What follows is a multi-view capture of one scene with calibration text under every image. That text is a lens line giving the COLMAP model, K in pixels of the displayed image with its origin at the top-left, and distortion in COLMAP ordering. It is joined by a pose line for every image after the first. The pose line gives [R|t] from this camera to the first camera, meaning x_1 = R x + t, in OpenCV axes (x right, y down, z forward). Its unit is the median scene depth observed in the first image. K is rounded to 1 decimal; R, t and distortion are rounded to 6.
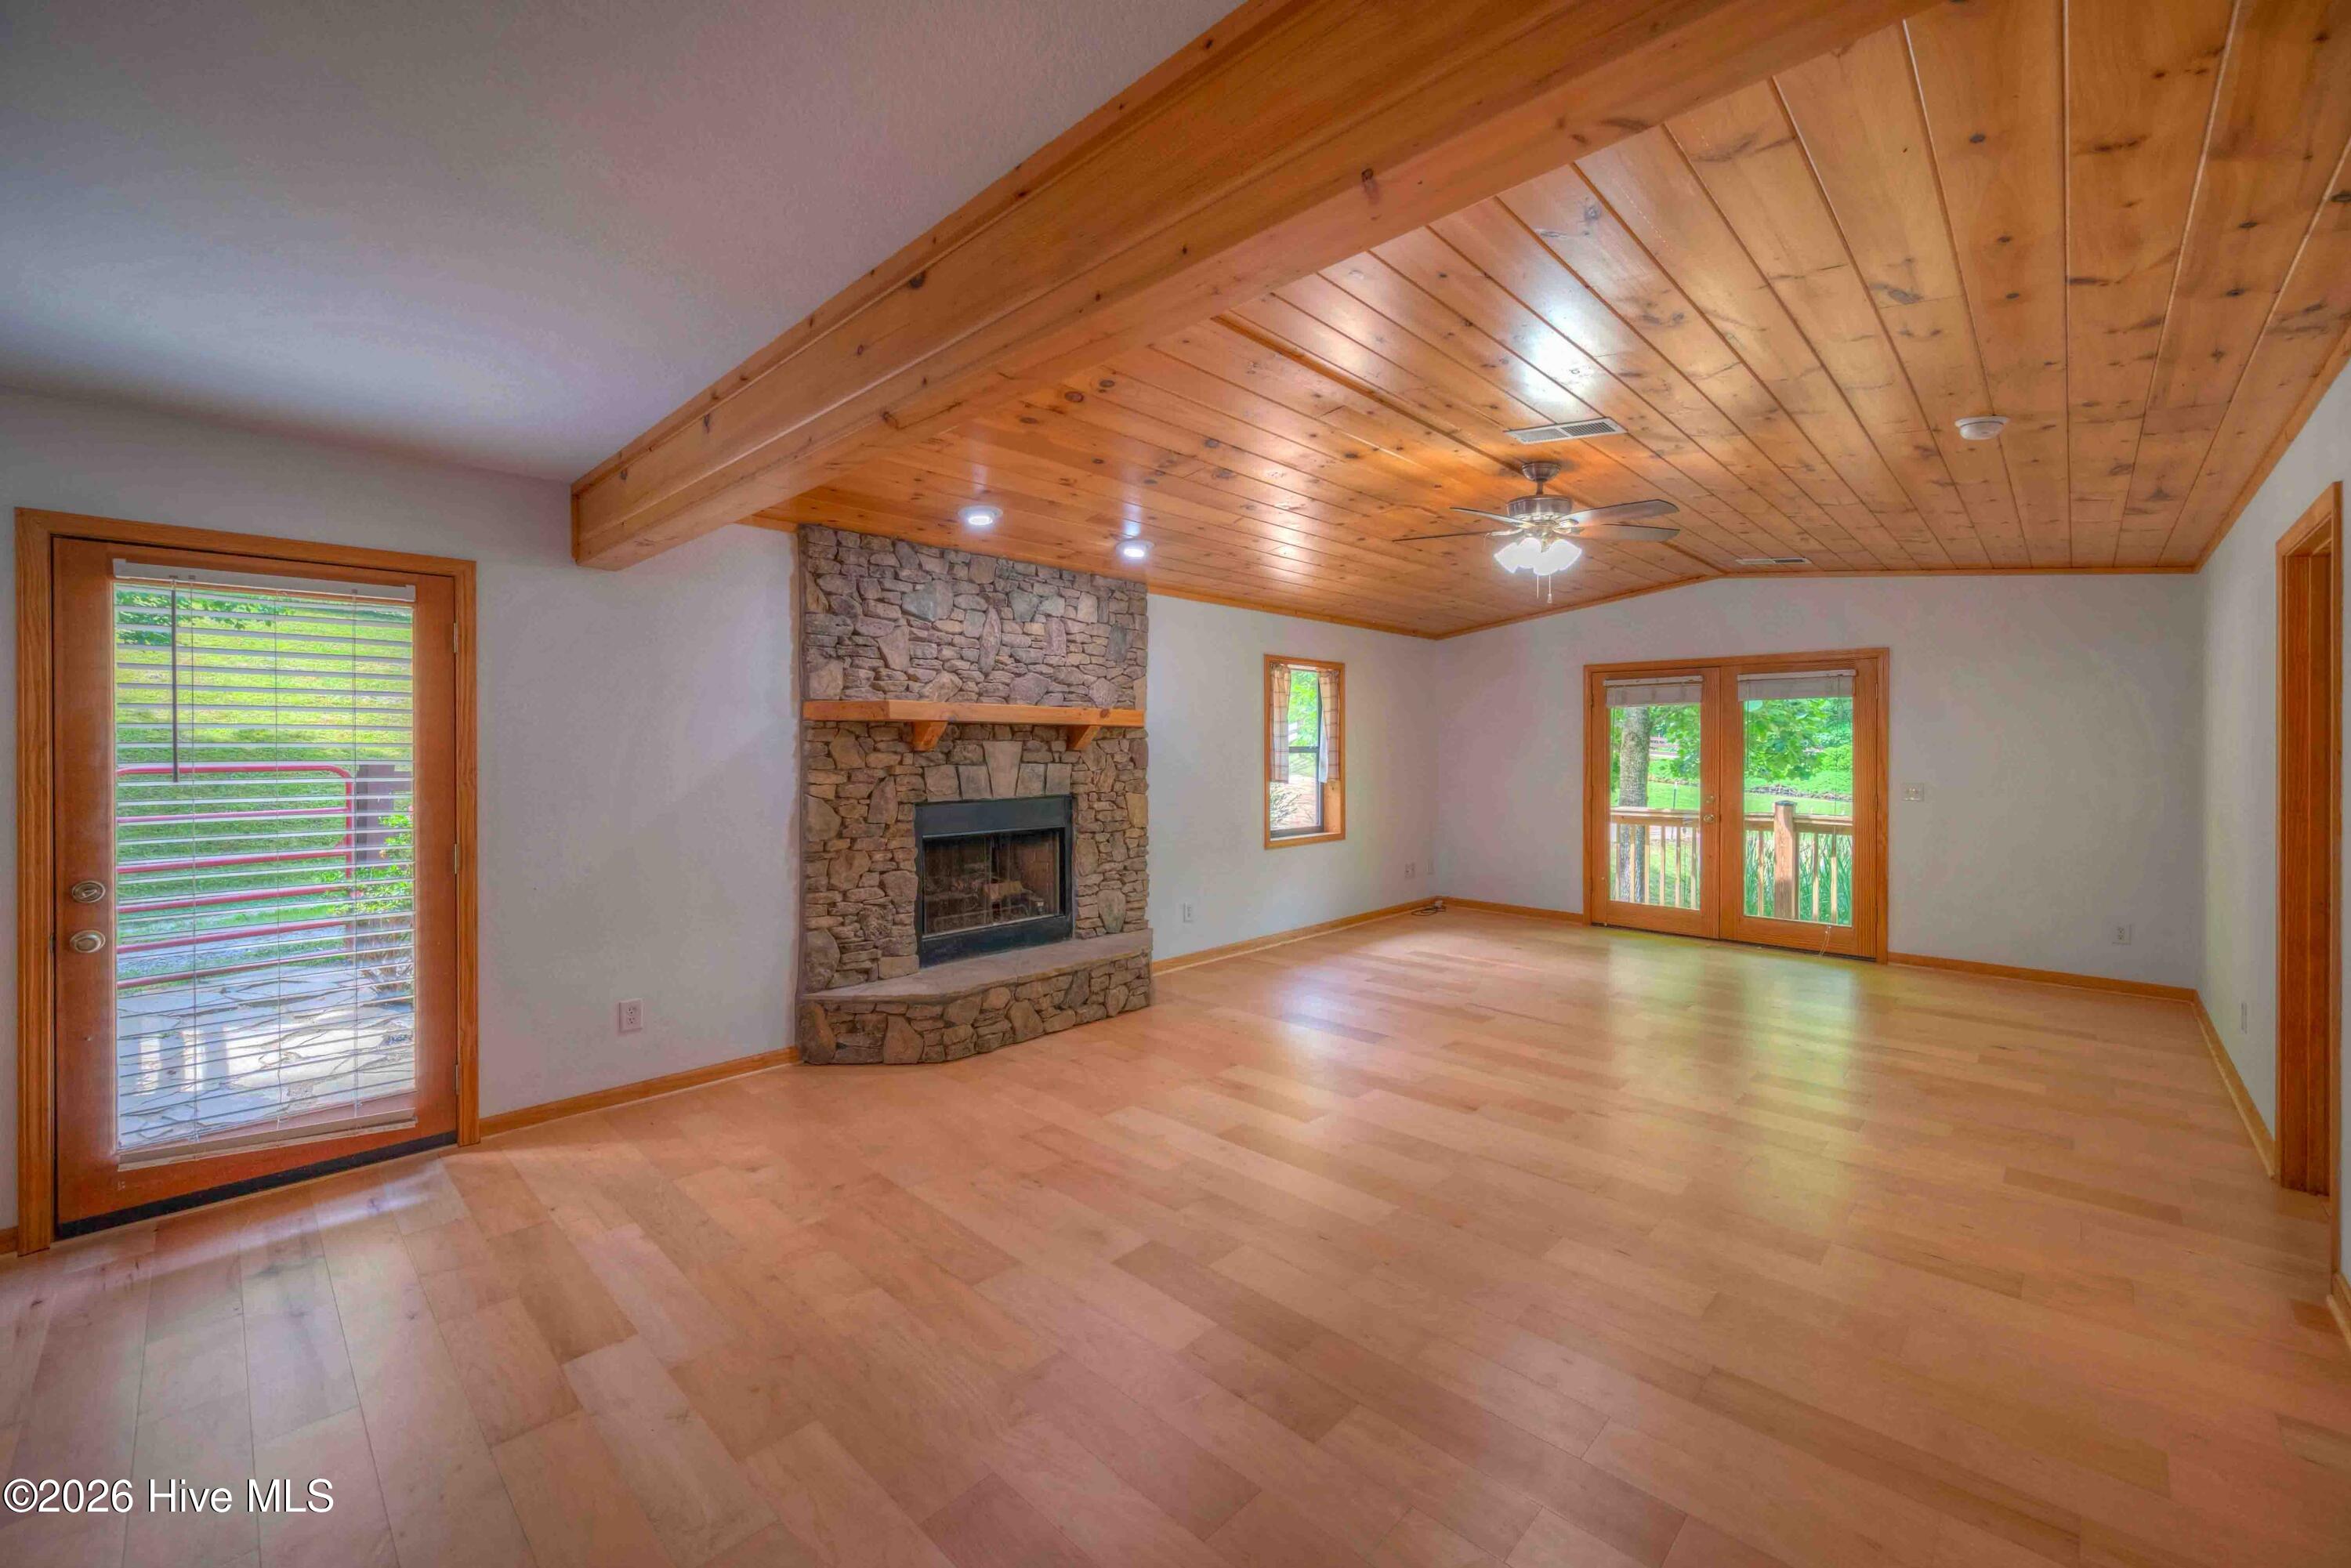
lens RADIAL K [[931.3, 0, 1209.6], [0, 931.3, 746.1], [0, 0, 1]] dist [0.003177, -0.000628]
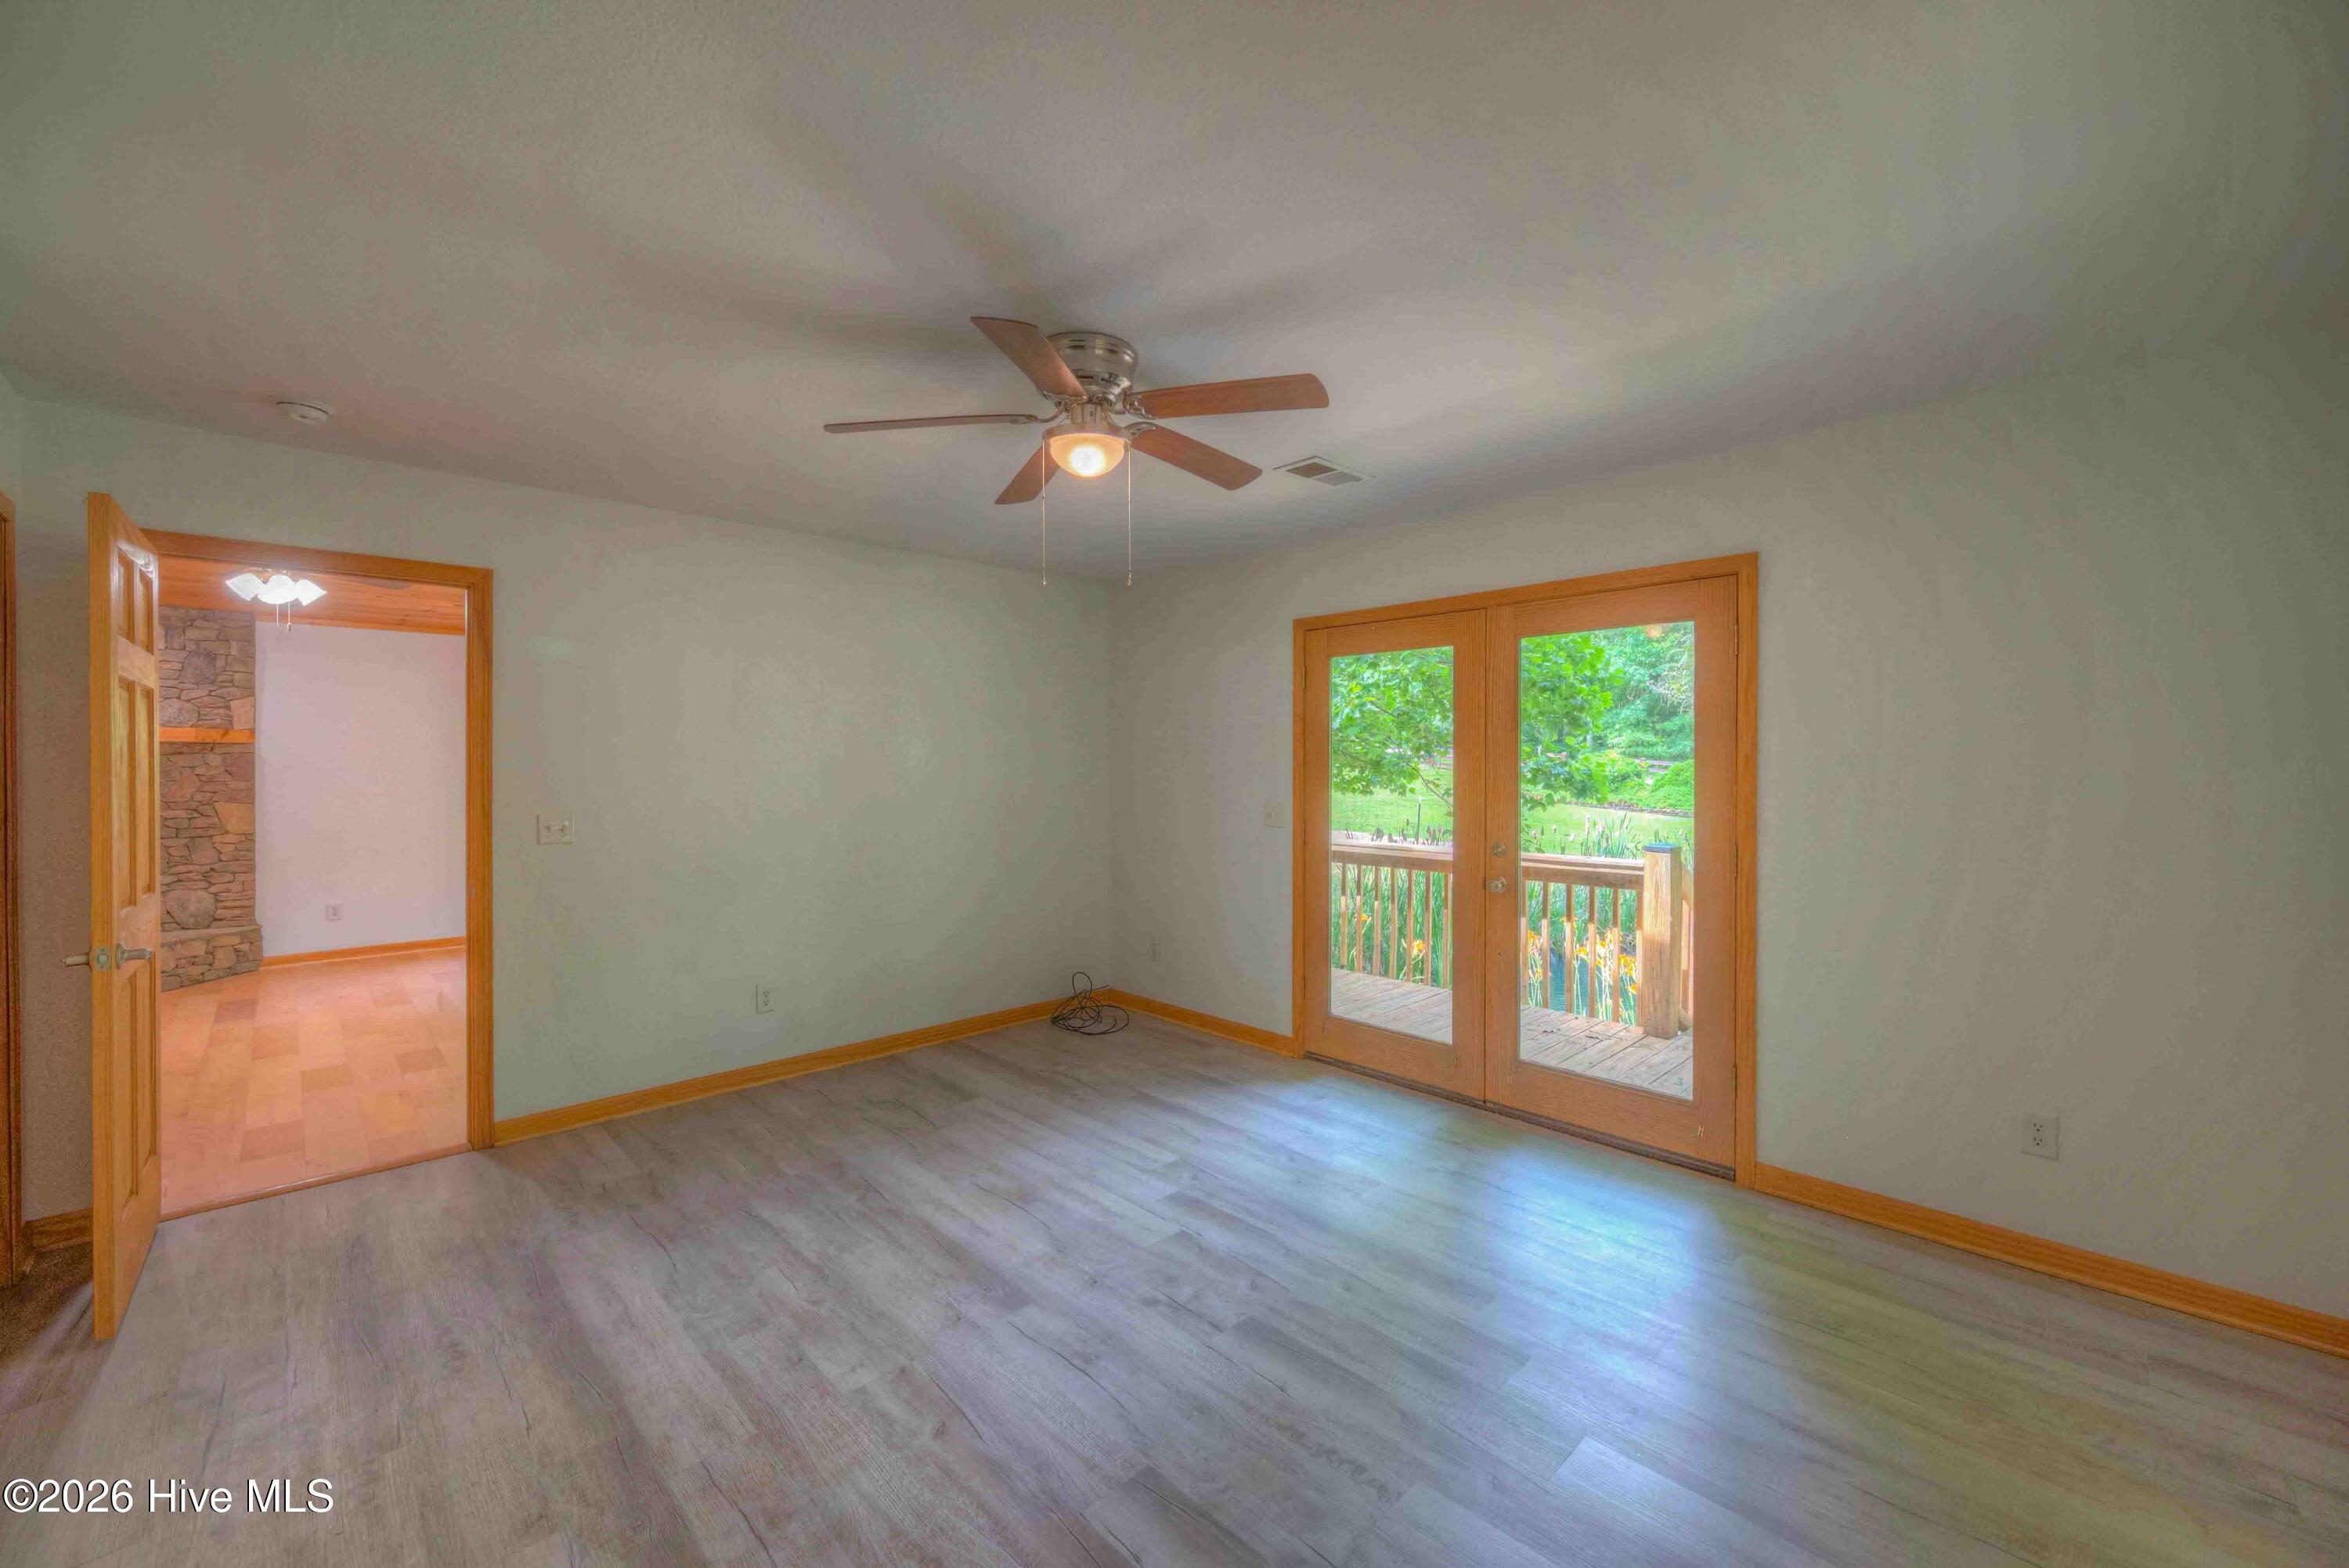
lens RADIAL K [[930.4, 0, 1188.3], [0, 930.4, 767.0], [0, 0, 1]] dist [0.003177, -0.000628]
pose [[0.998990, 0.003378, -0.044807, 1.162504], [-0.002975, 0.999954, 0.009065, -0.005568], [0.044836, -0.008922, 0.998955, -0.058679]]
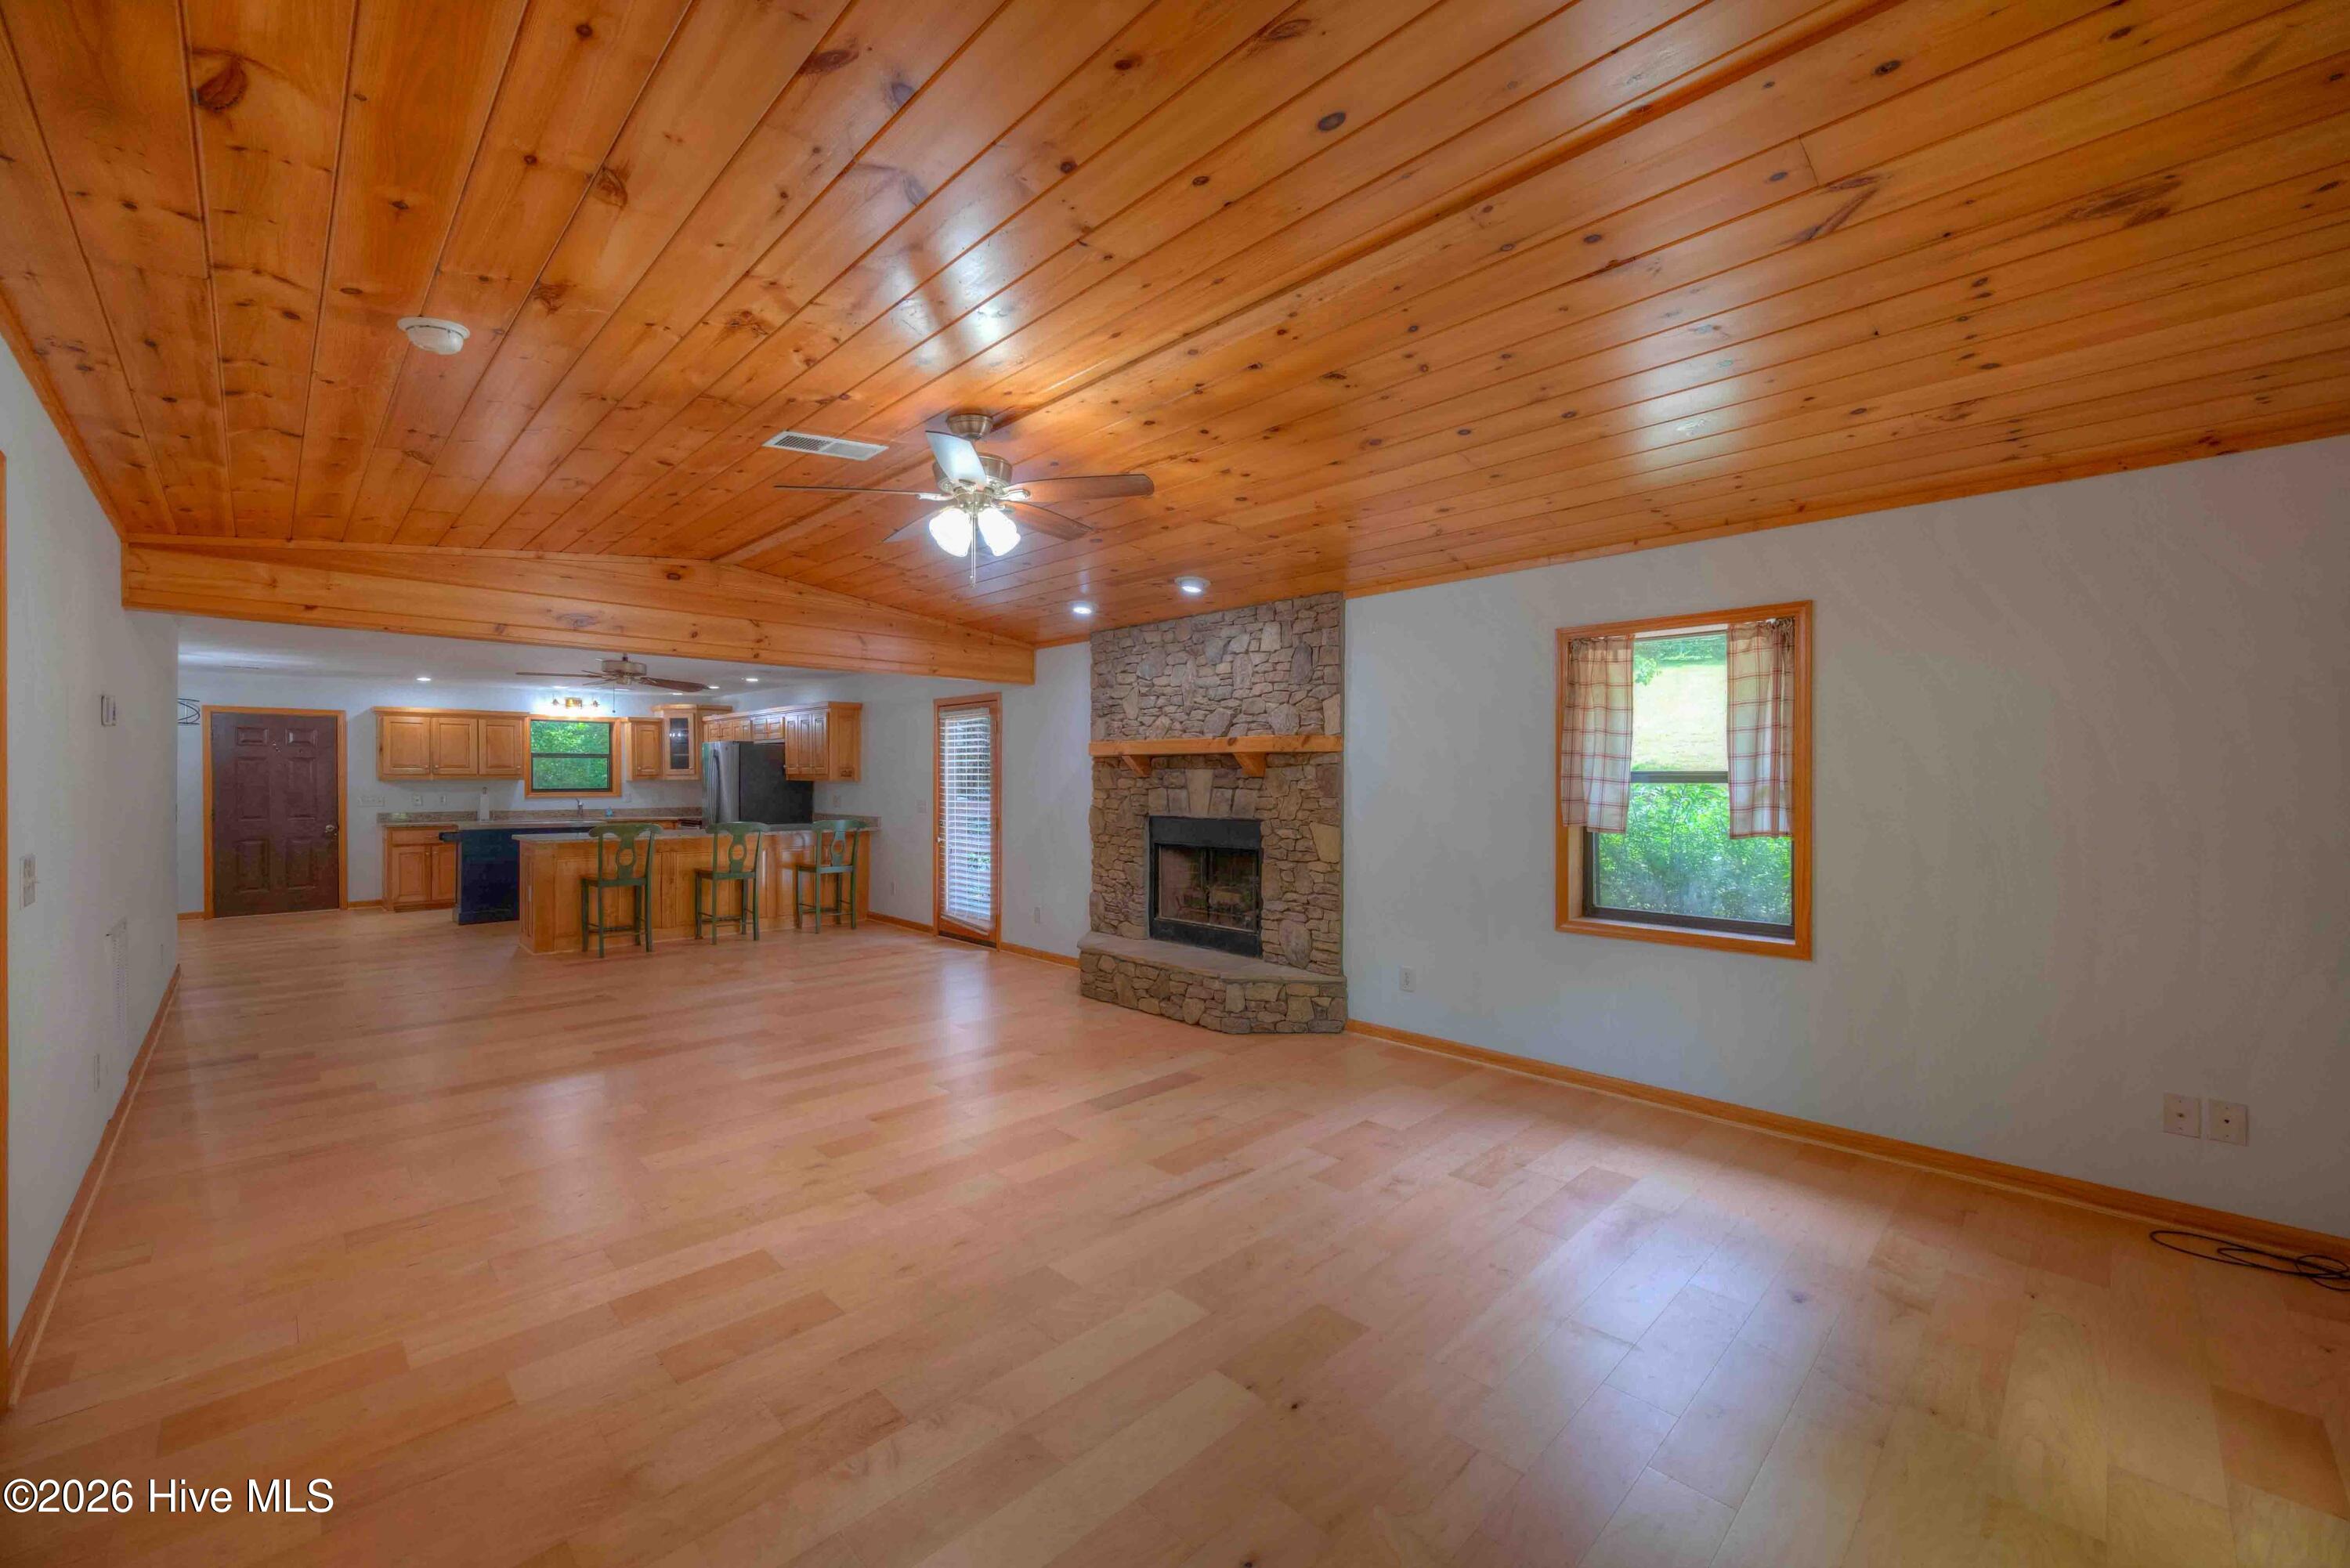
lens RADIAL K [[930.9, 0, 1163.6], [0, 930.9, 781.9], [0, 0, 1]] dist [0.003177, -0.000628]
pose [[-0.045754, 0.009147, -0.998911, 0.888155], [0.005173, 0.999947, 0.008919, 0.000058], [0.998939, -0.004759, -0.045799, 0.932036]]
